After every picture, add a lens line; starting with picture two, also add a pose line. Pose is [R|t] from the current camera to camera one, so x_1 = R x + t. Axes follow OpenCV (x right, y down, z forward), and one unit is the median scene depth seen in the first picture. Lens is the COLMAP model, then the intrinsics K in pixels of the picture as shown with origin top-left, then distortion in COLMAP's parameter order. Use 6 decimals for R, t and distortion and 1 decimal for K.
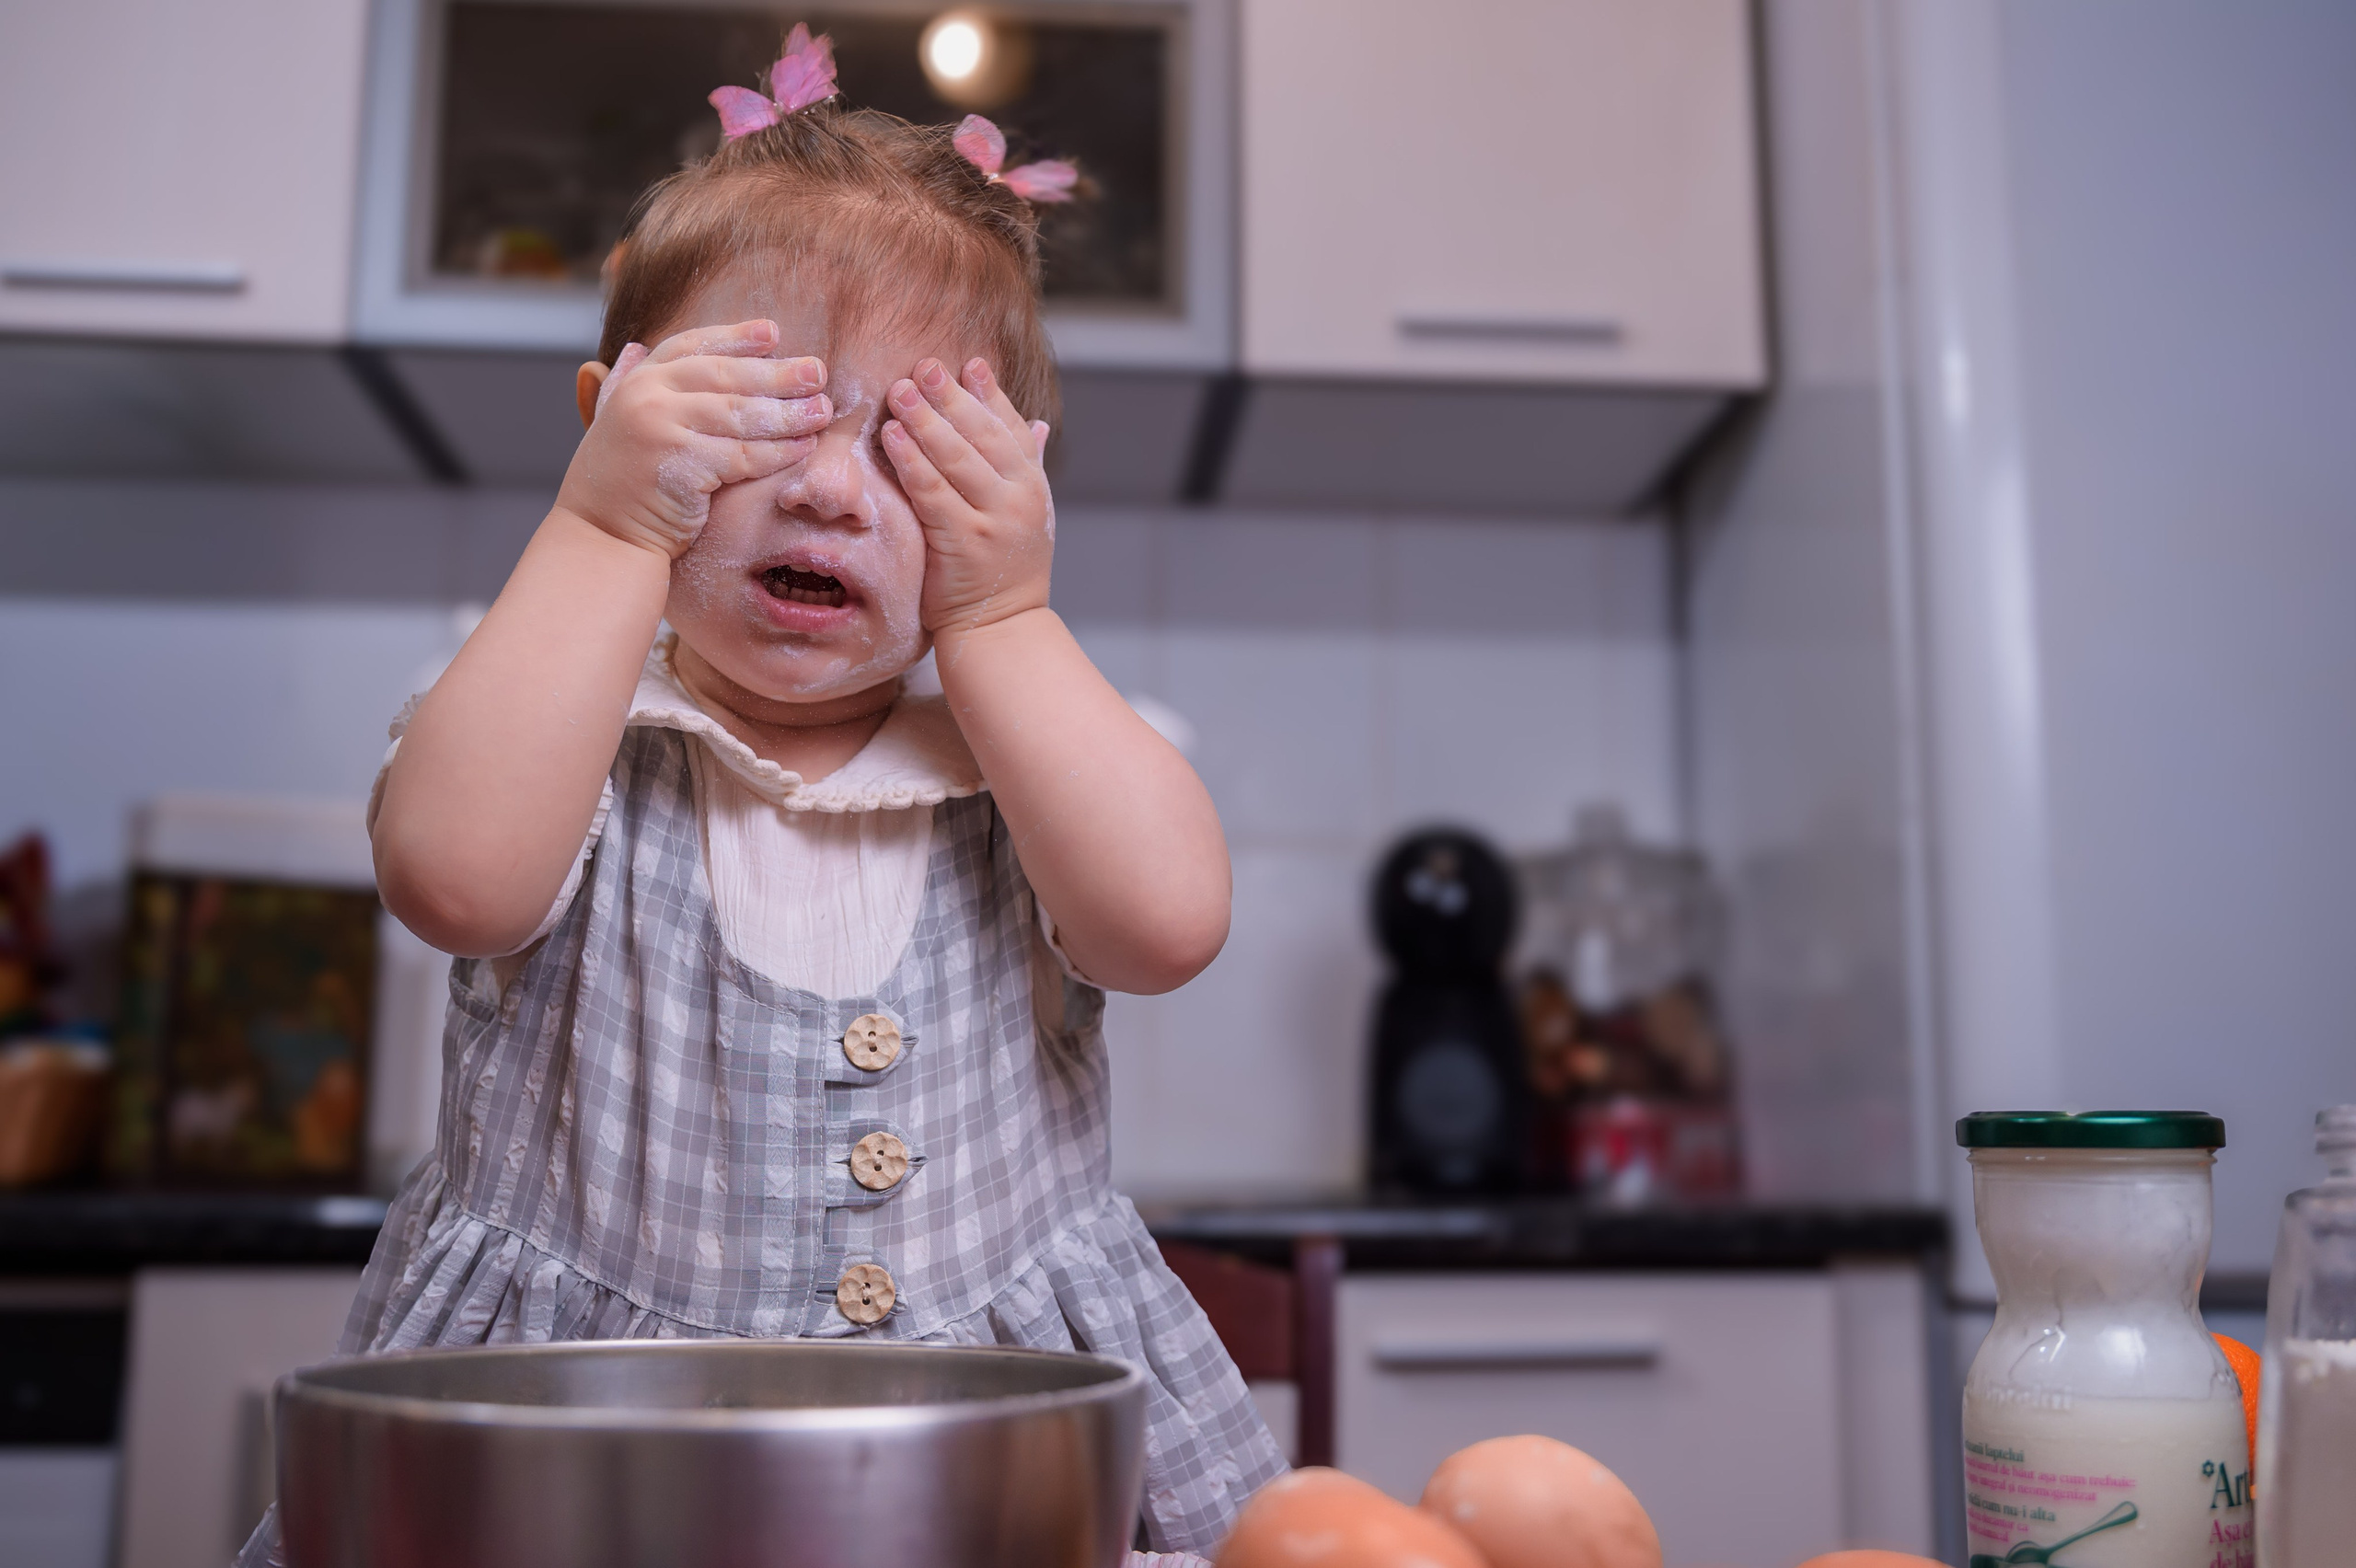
lens RADIAL K [[2324.9, 0, 1181.8], [0, 2324.9, 787.8], [0, 0, 1]] dist [-0.001836, 0.004327]
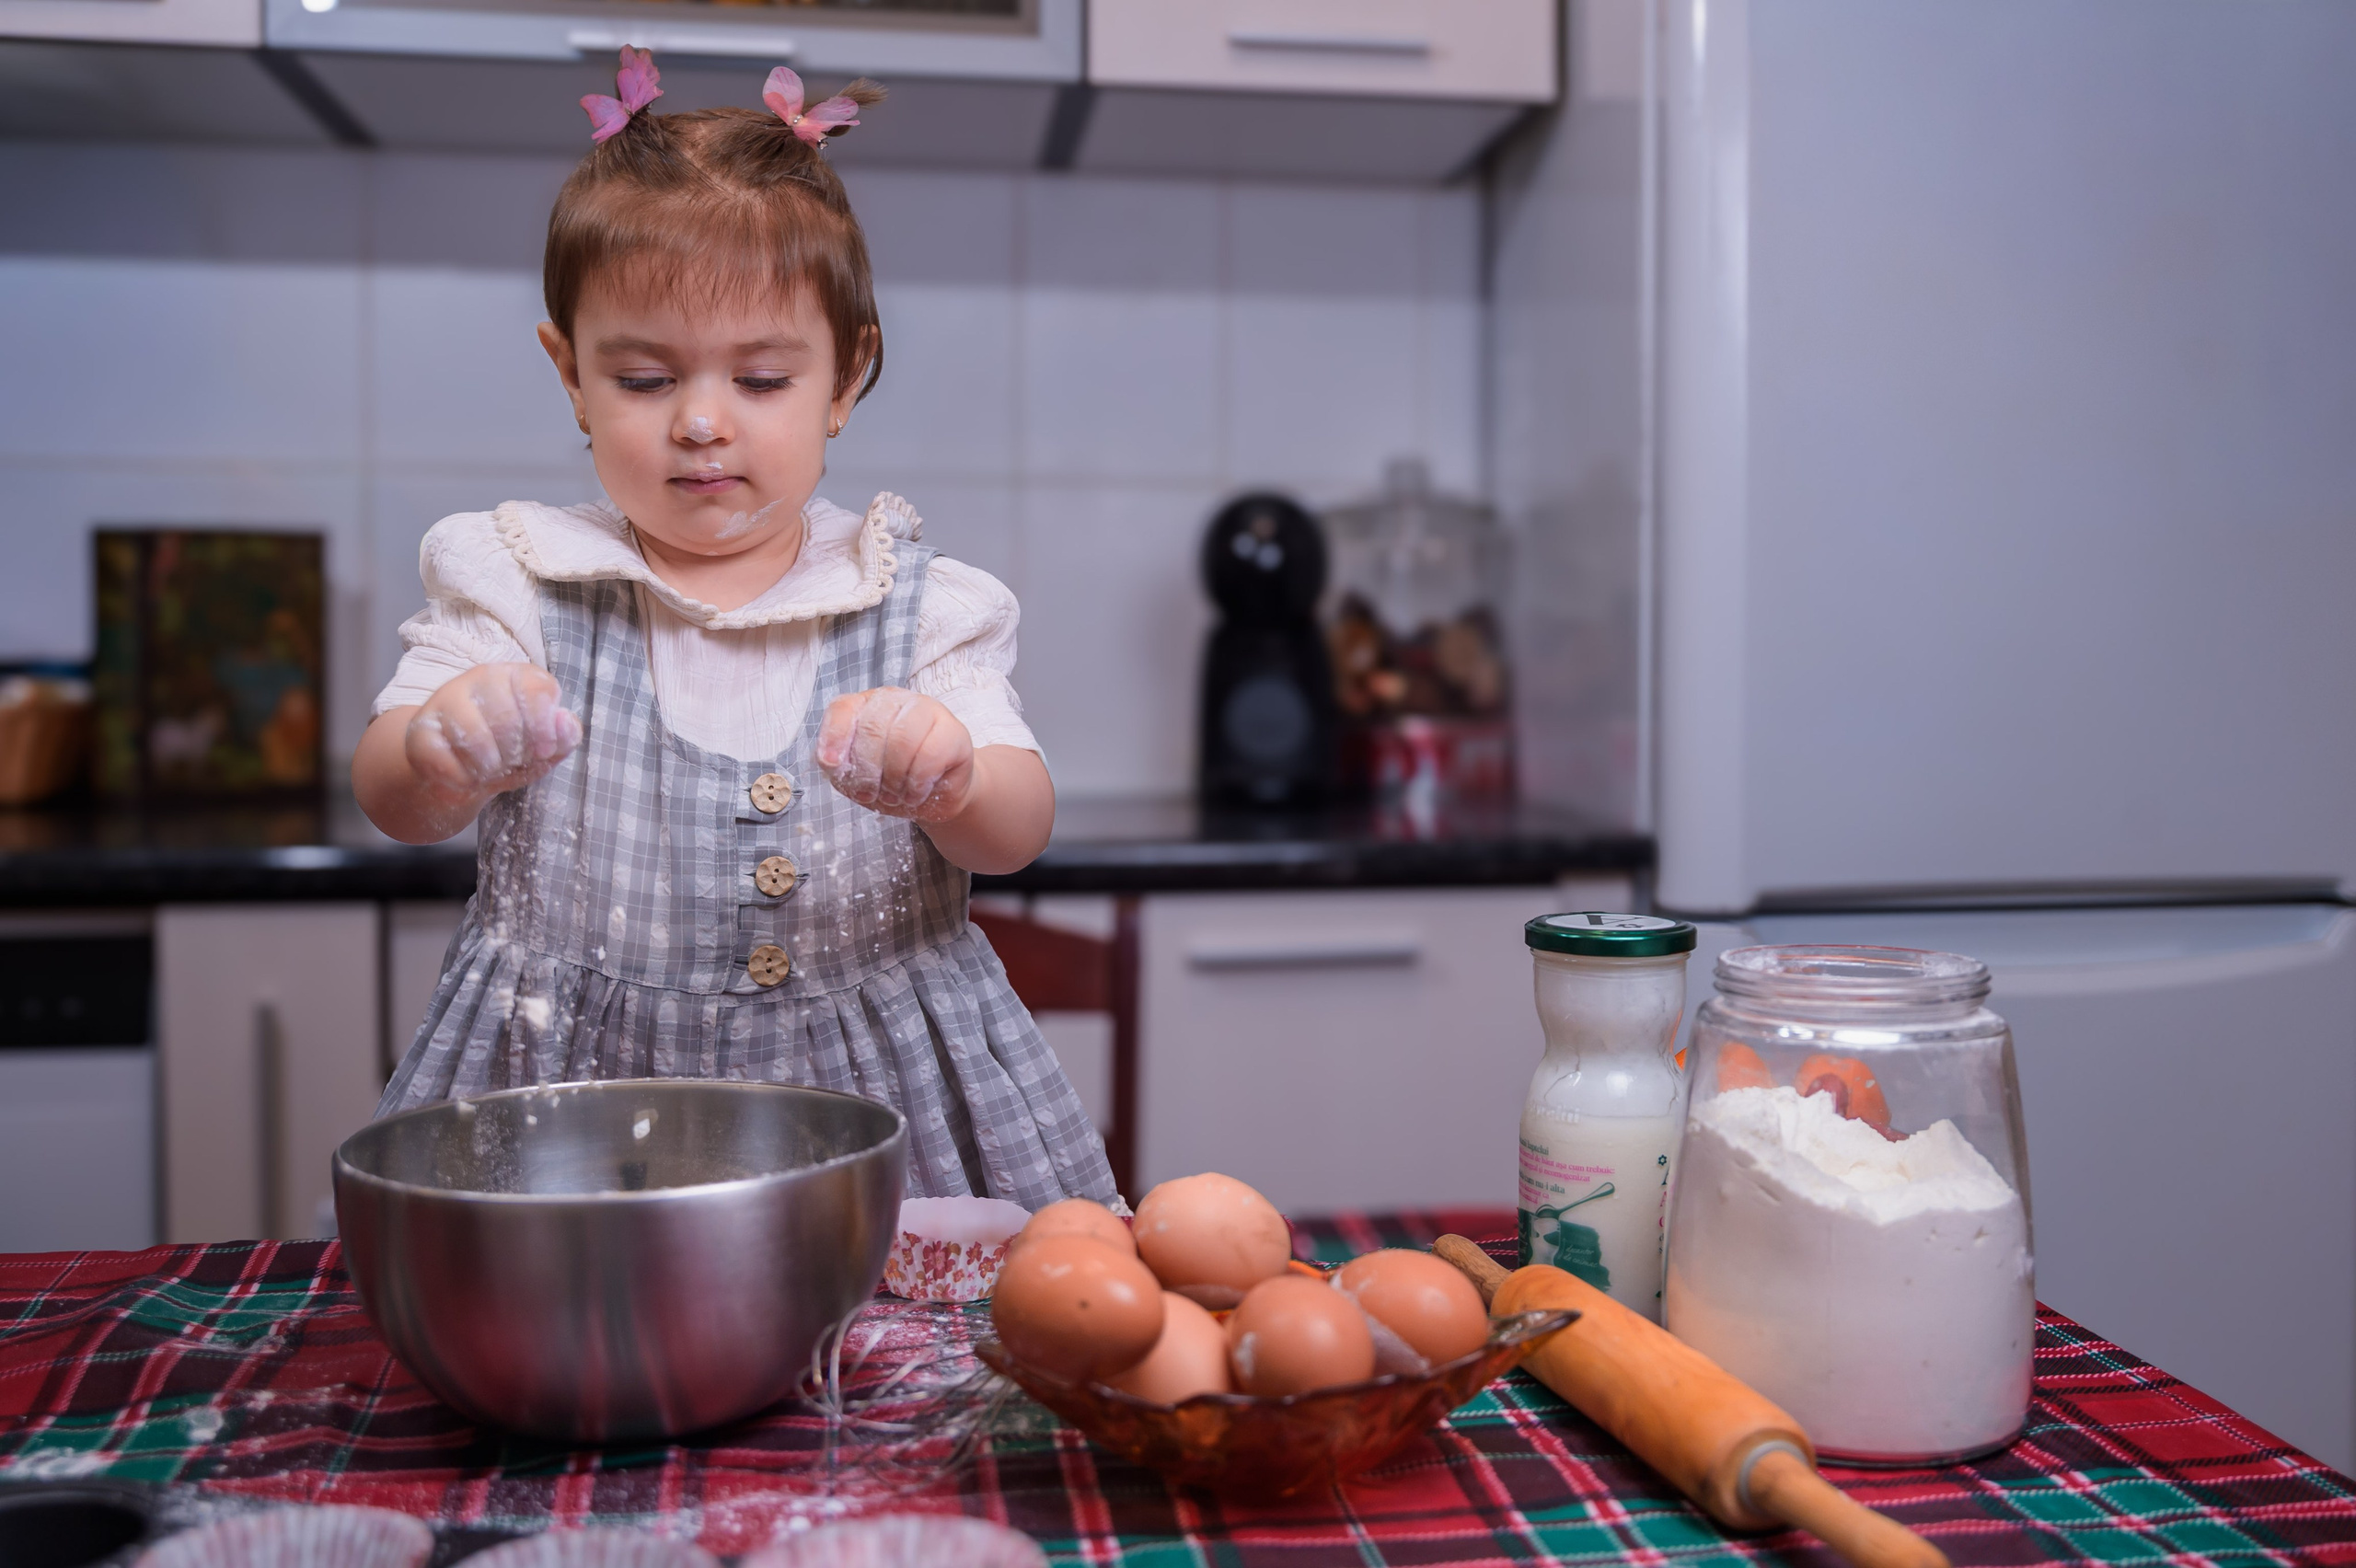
lens RADIAL K [[2212.7, 0, 1221.2], [0, 2212.7, 752.1], [0, 0, 1]] dist [-0.003093, 0.000611]
pose [[0.997620, -0.004820, 0.068789, 0.014707], [-0.008798, 0.980504, 0.196301, -0.073050], [-0.068394, -0.196439, 0.978128, -0.101873]]
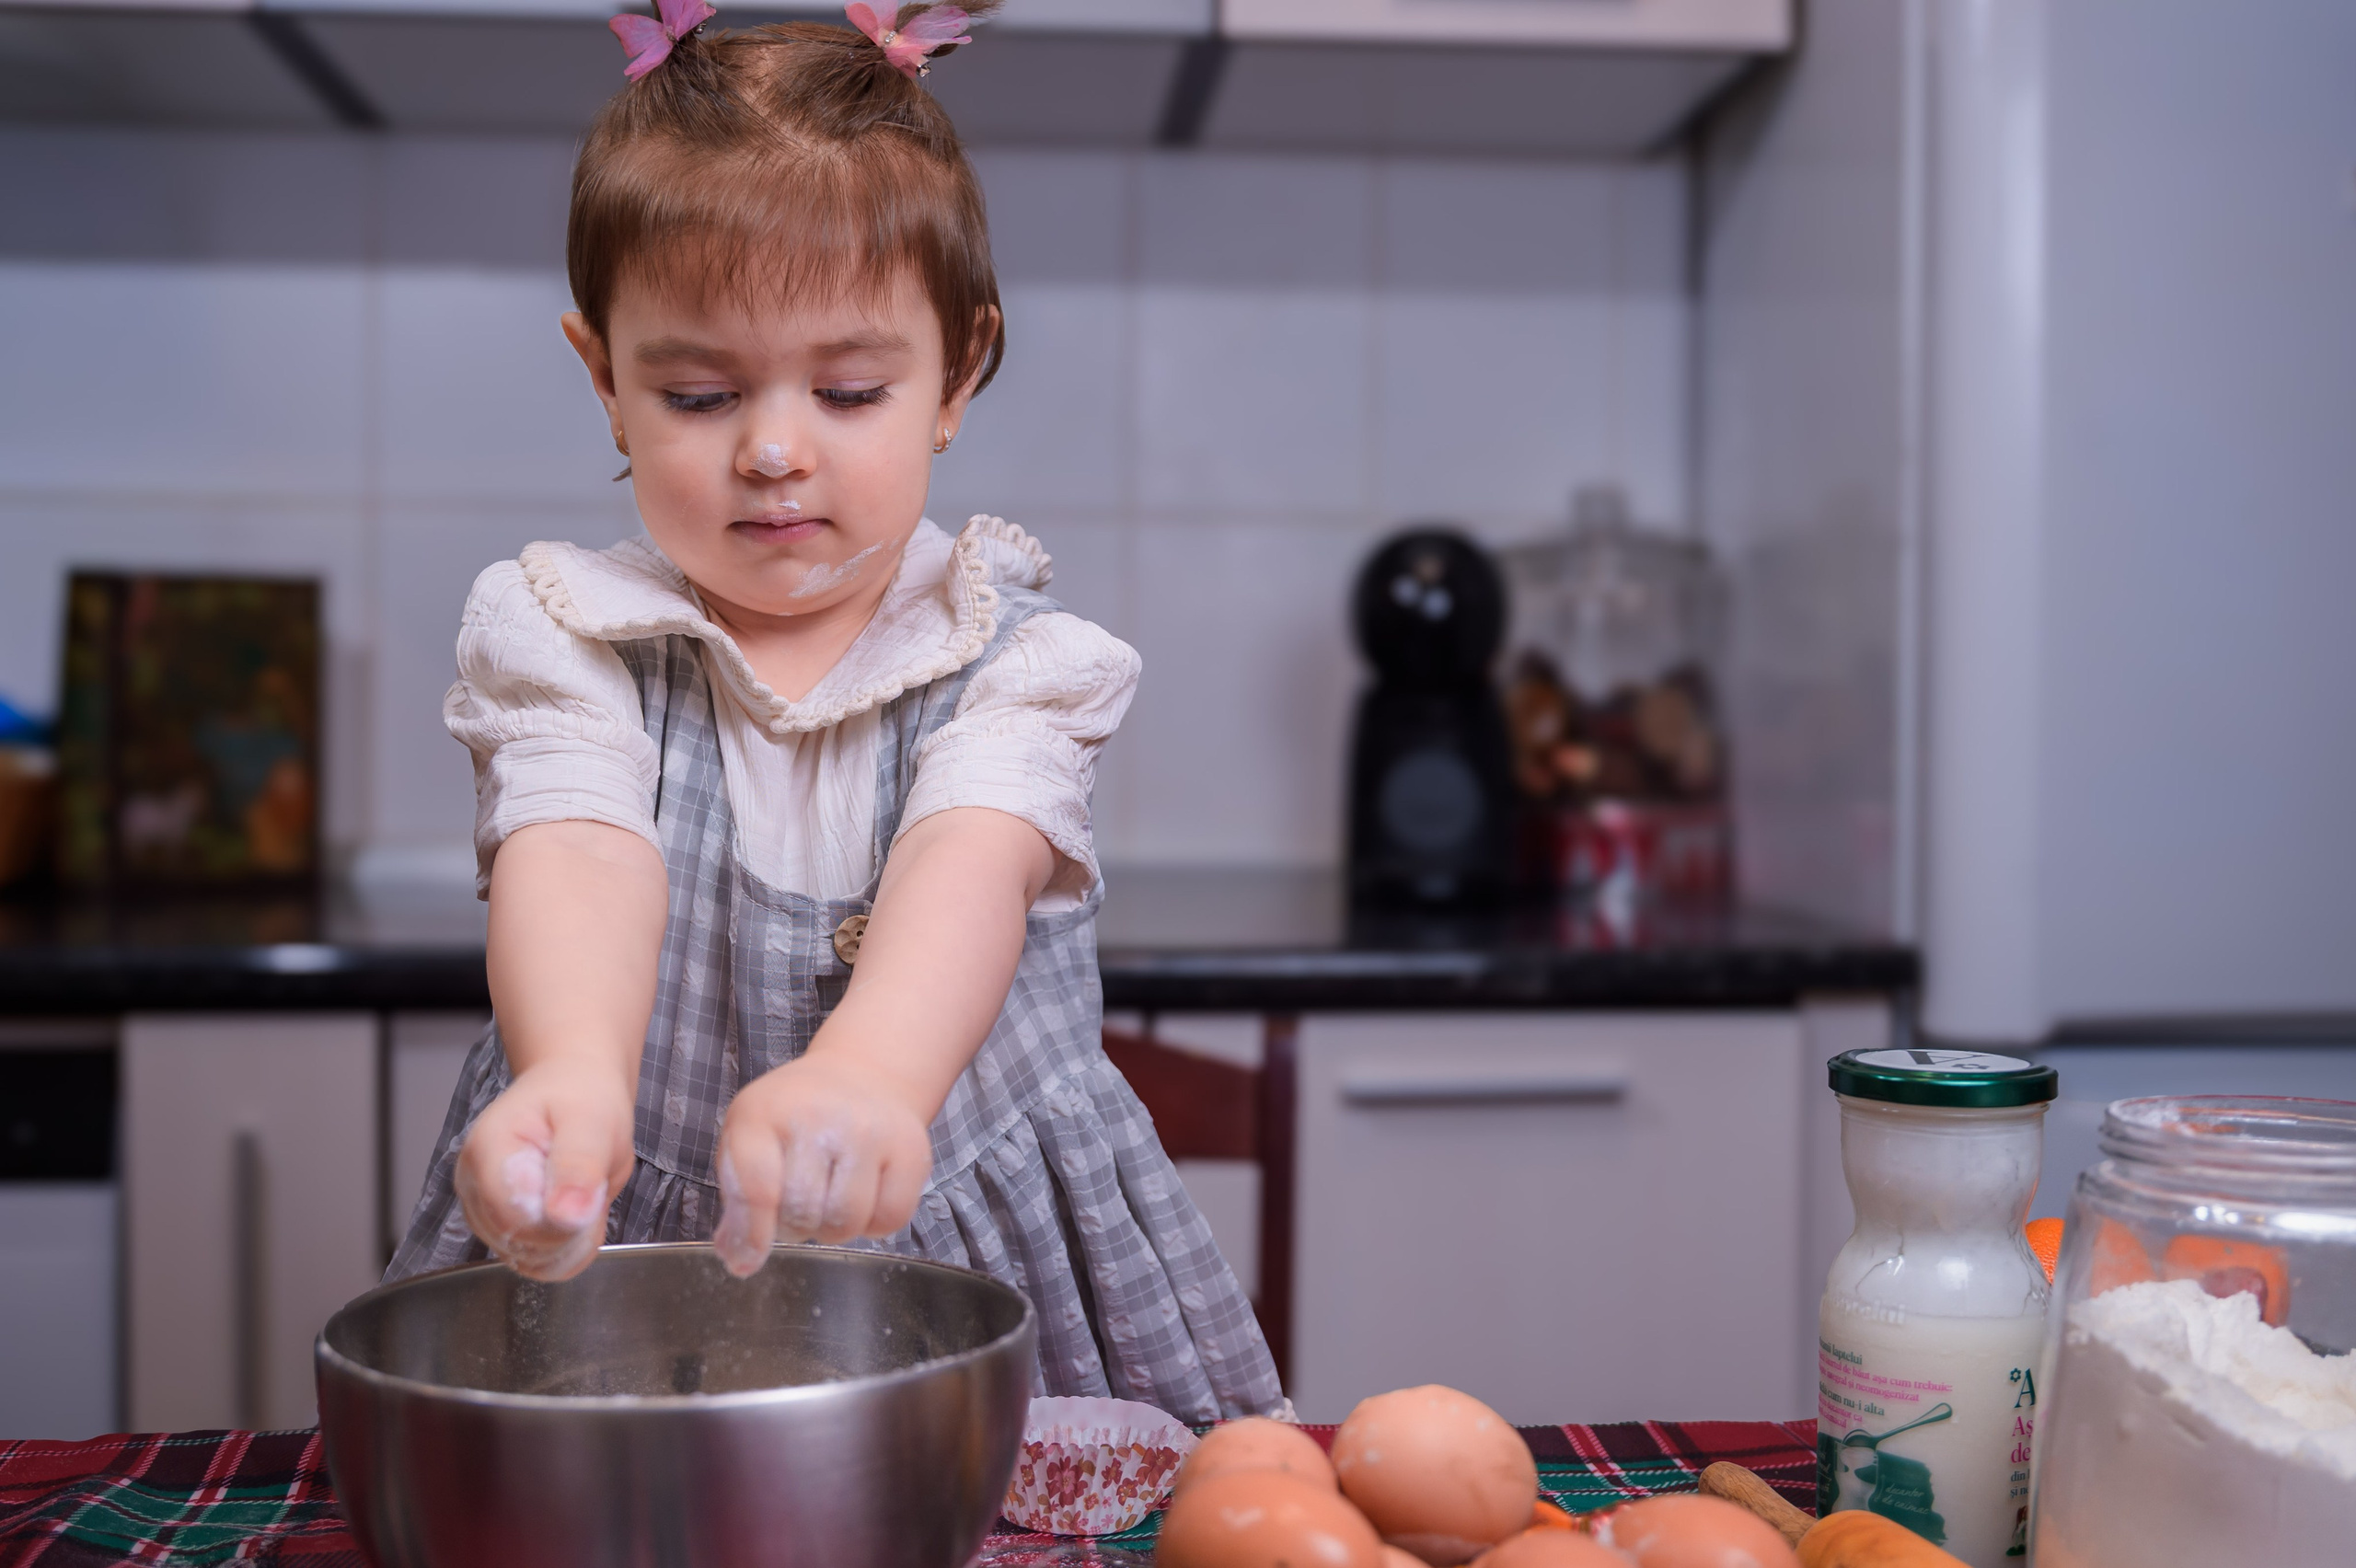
lens RADIAL K [[2578.5, 0, 1170.9], [0, 2578.5, 794.8], [0, 0, 1]] dist [0.000798, 0.006255]
pose [[0.999998, 0.000899, 0.001814, 0.003721], [-0.001208, 0.983909, 0.178664, -0.064801], [-0.001625, -0.178665, 0.983909, -0.064797]]
